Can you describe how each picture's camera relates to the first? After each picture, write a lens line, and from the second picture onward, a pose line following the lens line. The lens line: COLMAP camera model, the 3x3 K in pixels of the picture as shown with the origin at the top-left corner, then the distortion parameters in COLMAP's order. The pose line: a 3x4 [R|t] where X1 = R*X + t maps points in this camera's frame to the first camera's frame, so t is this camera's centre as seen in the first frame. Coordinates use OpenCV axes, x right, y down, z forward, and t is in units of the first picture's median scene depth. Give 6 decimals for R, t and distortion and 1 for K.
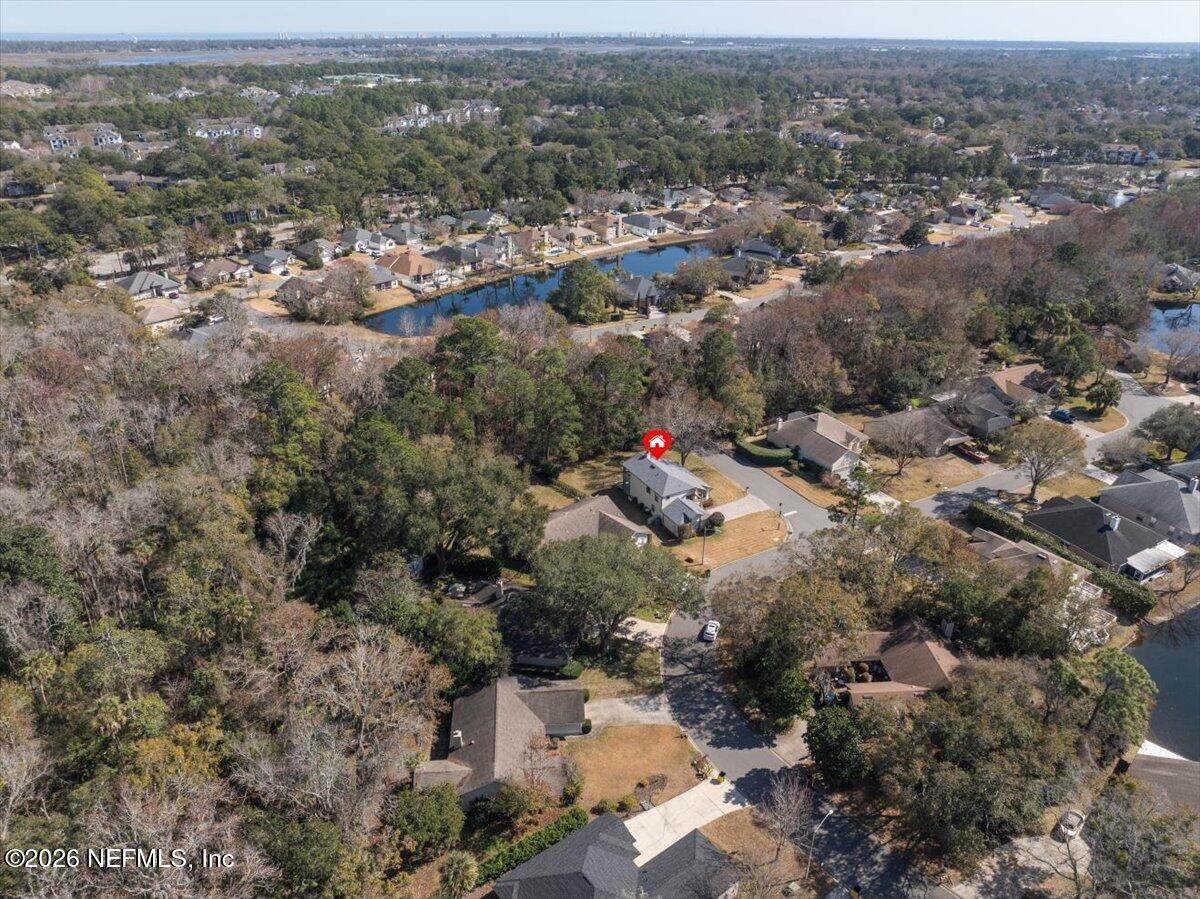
lens RADIAL K [[840.3, 0, 600.0], [0, 840.3, 449.5], [0, 0, 1]] dist [-0.031714, 0.000666]
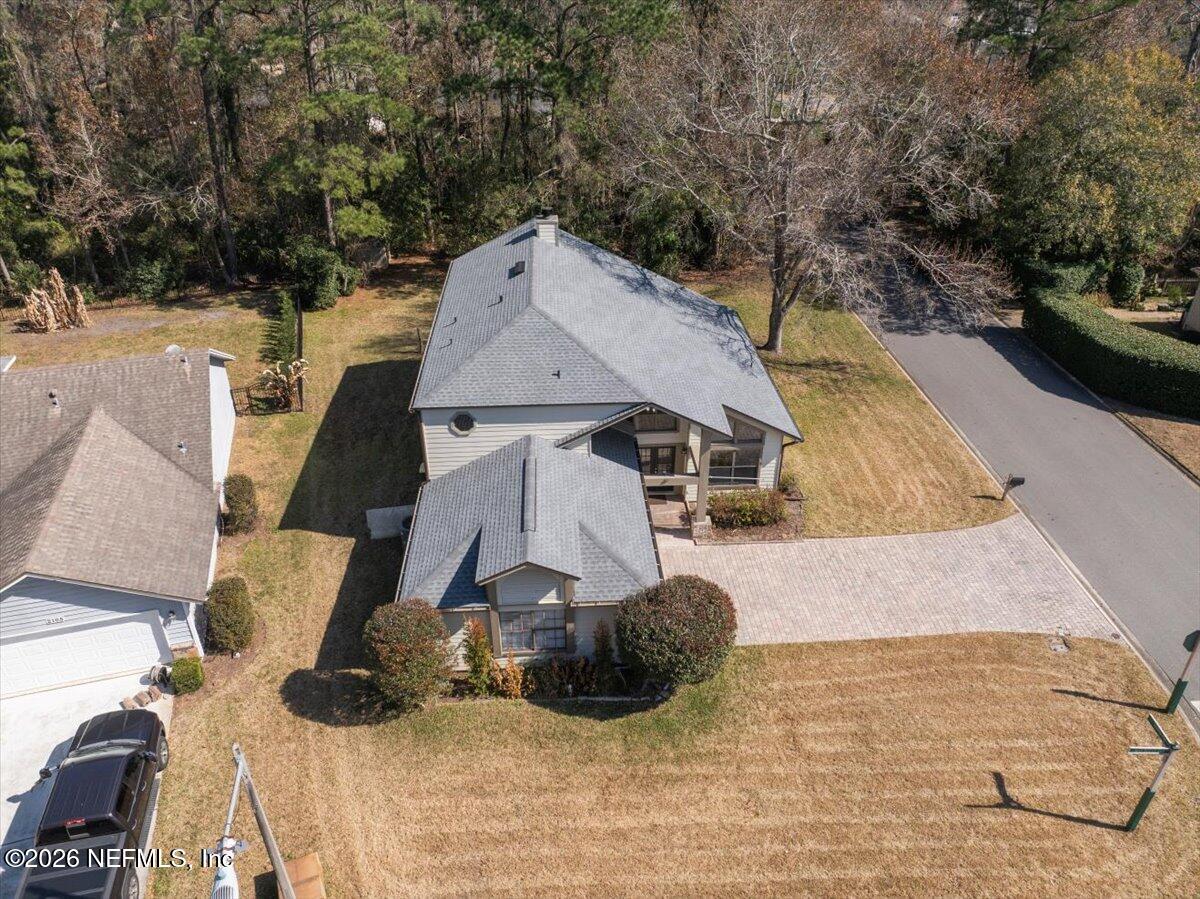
lens RADIAL K [[840.3, 0, 600.0], [0, 840.3, 449.5], [0, 0, 1]] dist [-0.031714, 0.000666]
pose [[0.898843, 0.217907, -0.380260, 0.171948], [-0.191145, 0.975680, 0.107292, 0.038200], [0.394392, -0.023754, 0.918635, 0.838294]]
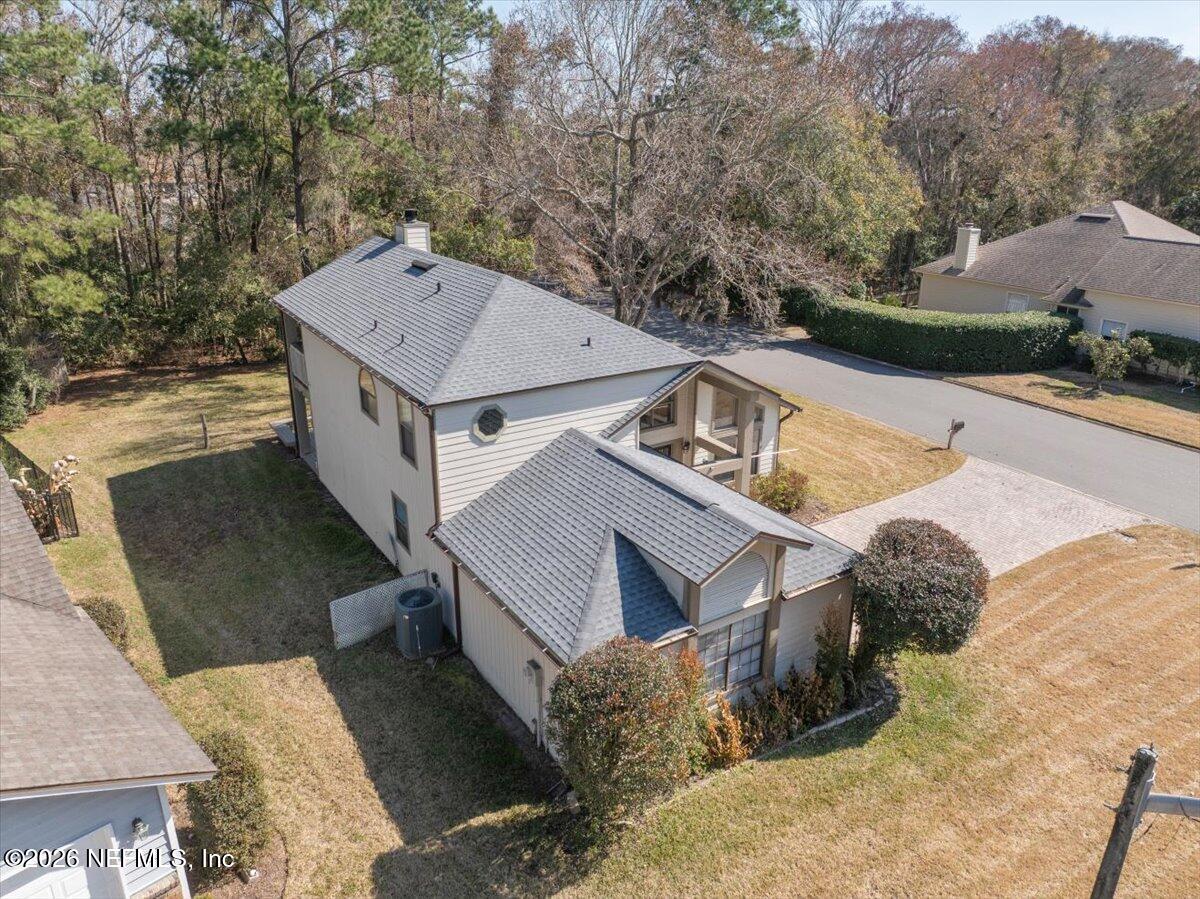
lens RADIAL K [[840.3, 0, 600.0], [0, 840.3, 449.5], [0, 0, 1]] dist [-0.031714, 0.000666]
pose [[0.998628, -0.022660, 0.047210, 0.089738], [0.027782, 0.993452, -0.110824, 0.074367], [-0.044389, 0.111984, 0.992718, 0.866484]]
